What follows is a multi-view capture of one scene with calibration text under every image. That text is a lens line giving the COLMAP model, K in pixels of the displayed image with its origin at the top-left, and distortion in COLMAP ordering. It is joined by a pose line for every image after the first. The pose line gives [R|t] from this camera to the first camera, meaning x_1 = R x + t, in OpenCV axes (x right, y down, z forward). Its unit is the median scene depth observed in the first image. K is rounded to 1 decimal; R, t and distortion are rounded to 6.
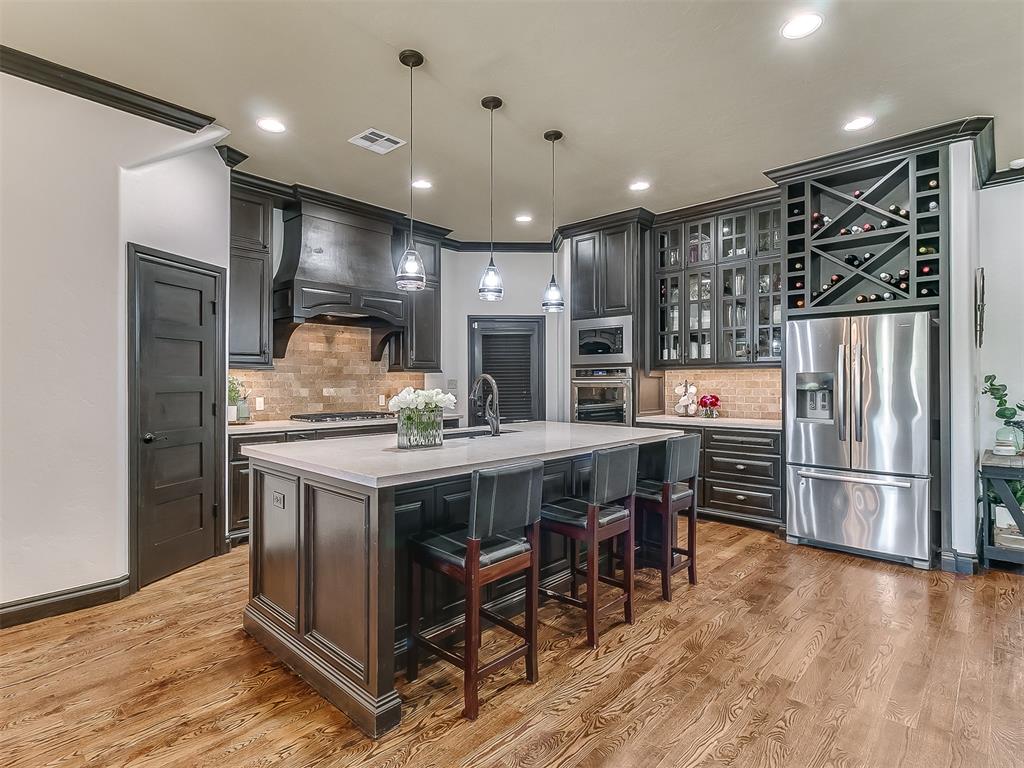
lens RADIAL K [[542.8, 0, 518.9], [0, 542.8, 378.5], [0, 0, 1]] dist [0.005006, 0.000747]
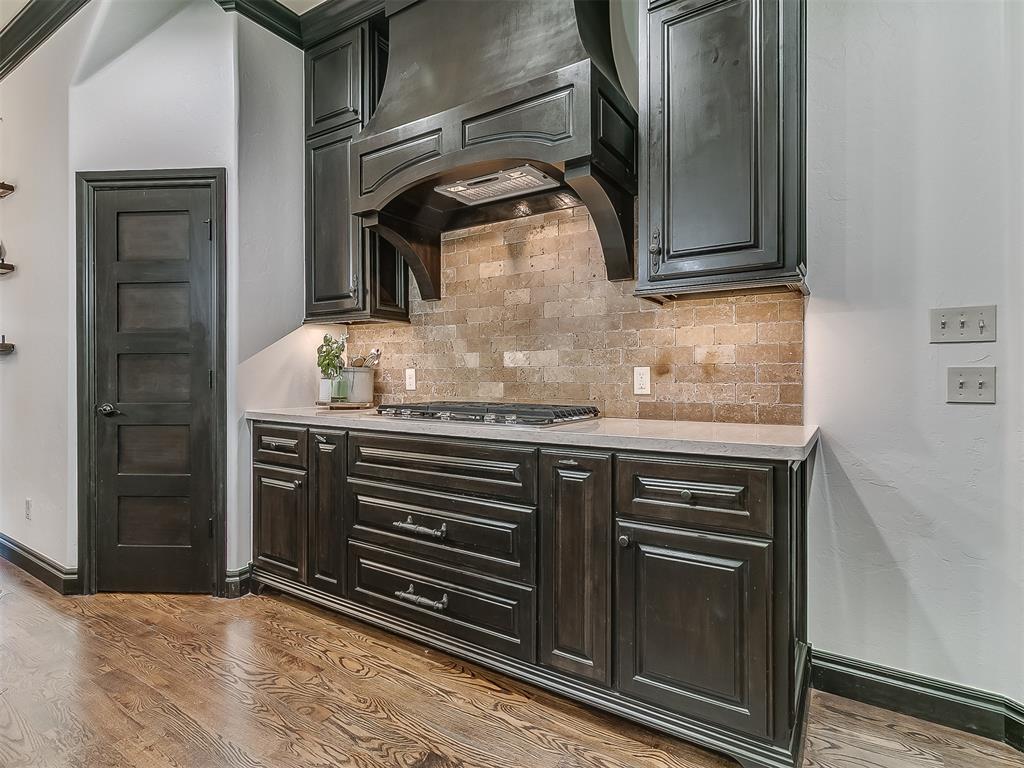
lens RADIAL K [[542.8, 0, 487.0], [0, 542.8, 376.2], [0, 0, 1]] dist [0.005006, 0.000747]
pose [[0.135368, 0.004882, -0.990783, 0.162503], [0.006767, 0.999960, 0.005852, 0.048936], [0.990772, -0.007496, 0.135329, 1.215694]]
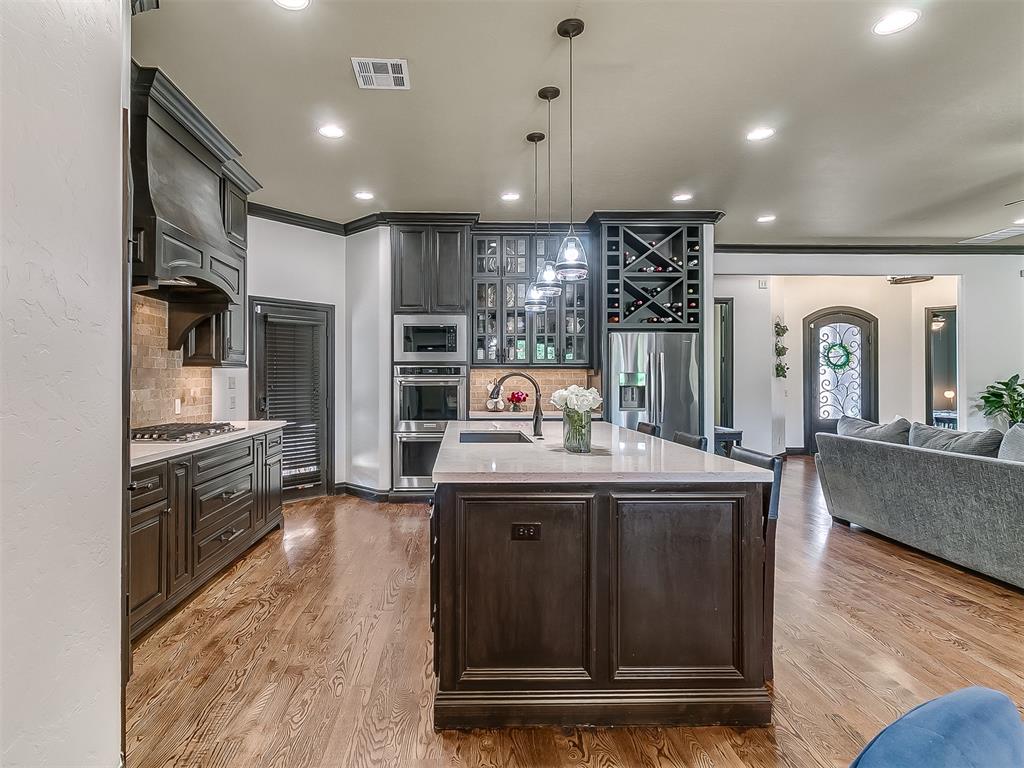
lens RADIAL K [[542.8, 0, 505.5], [0, 542.8, 378.4], [0, 0, 1]] dist [0.005006, 0.000747]
pose [[0.708409, 0.002721, 0.705797, -0.642311], [-0.004152, 0.999991, 0.000311, 0.003261], [-0.705790, -0.003151, 0.708414, 0.298170]]
